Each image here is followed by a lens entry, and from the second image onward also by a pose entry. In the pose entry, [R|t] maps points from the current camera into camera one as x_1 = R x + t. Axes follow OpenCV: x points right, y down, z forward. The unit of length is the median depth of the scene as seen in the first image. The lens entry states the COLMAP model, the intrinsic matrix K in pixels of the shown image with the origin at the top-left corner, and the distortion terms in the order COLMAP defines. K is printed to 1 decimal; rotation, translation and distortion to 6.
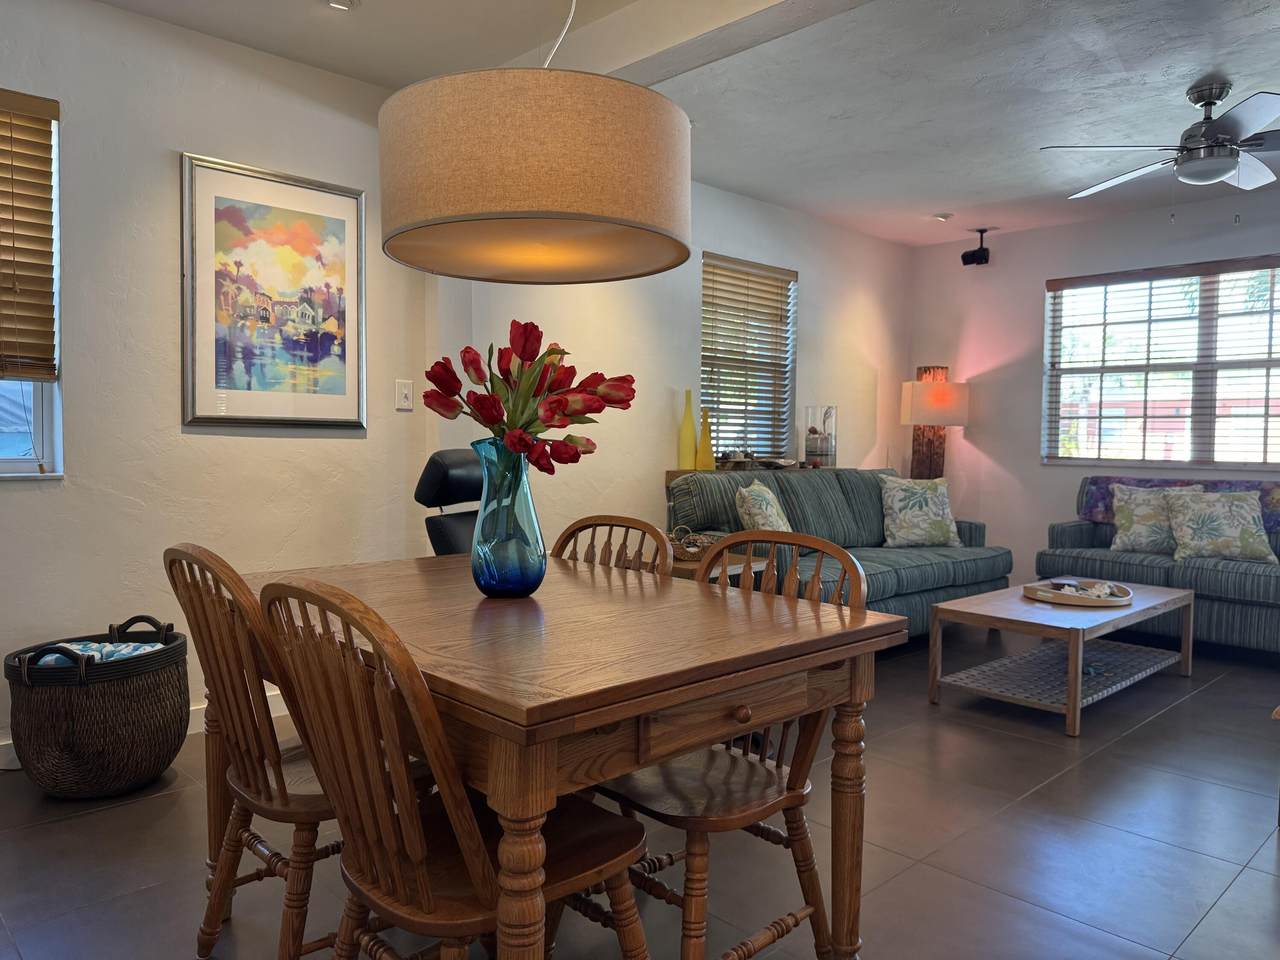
lens RADIAL K [[906.7, 0, 640.2], [0, 906.7, 482.2], [0, 0, 1]] dist [-0.001252, -0.001077]
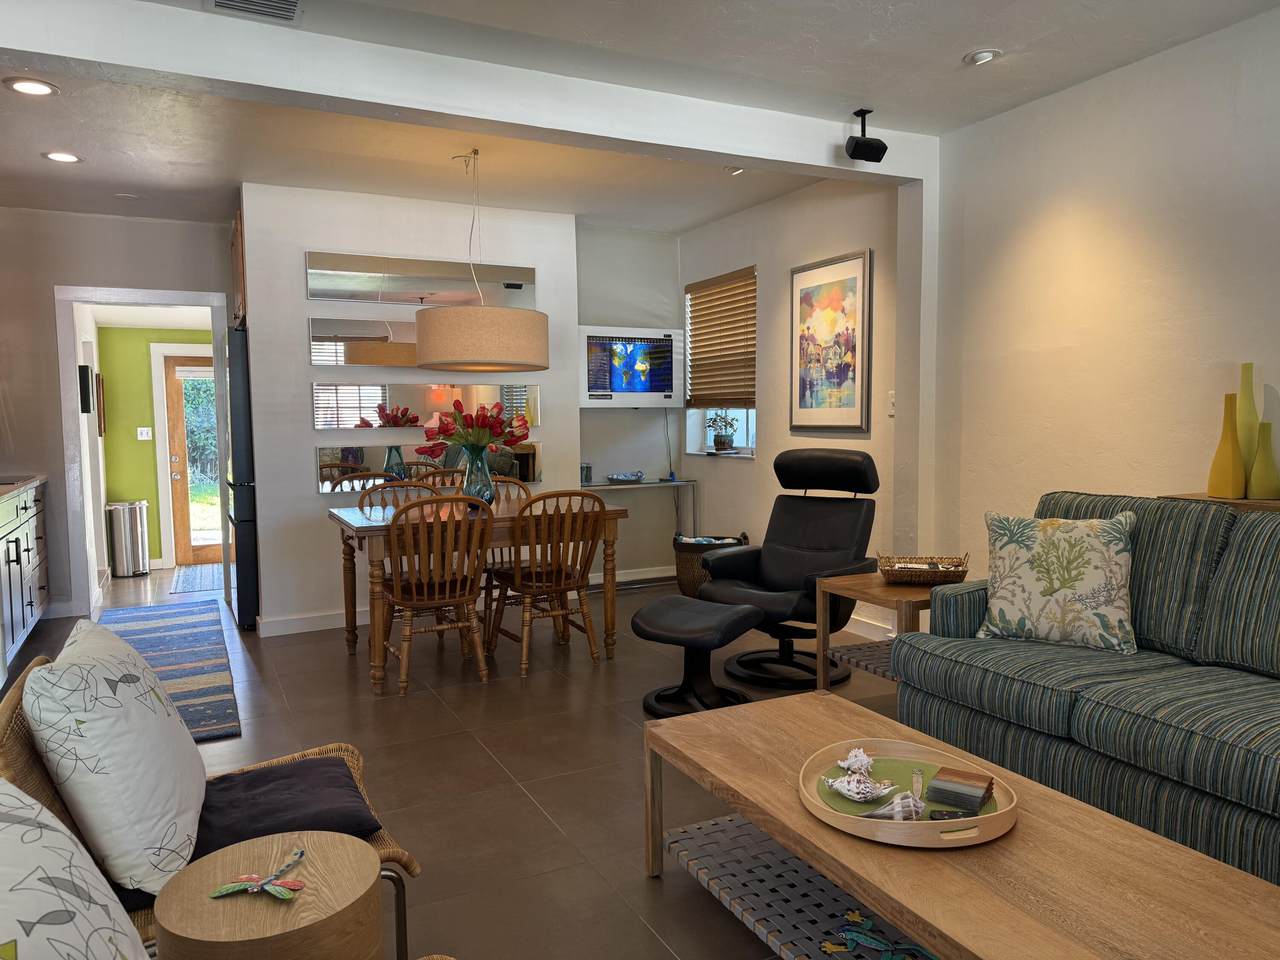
lens RADIAL K [[906.7, 0, 640.2], [0, 906.7, 482.2], [0, 0, 1]] dist [-0.001252, -0.001077]
pose [[-0.295782, 0.060279, -0.953352, 1.106869], [-0.030919, 0.996880, 0.072624, -0.076617], [0.954755, 0.050958, -0.292995, 1.145095]]
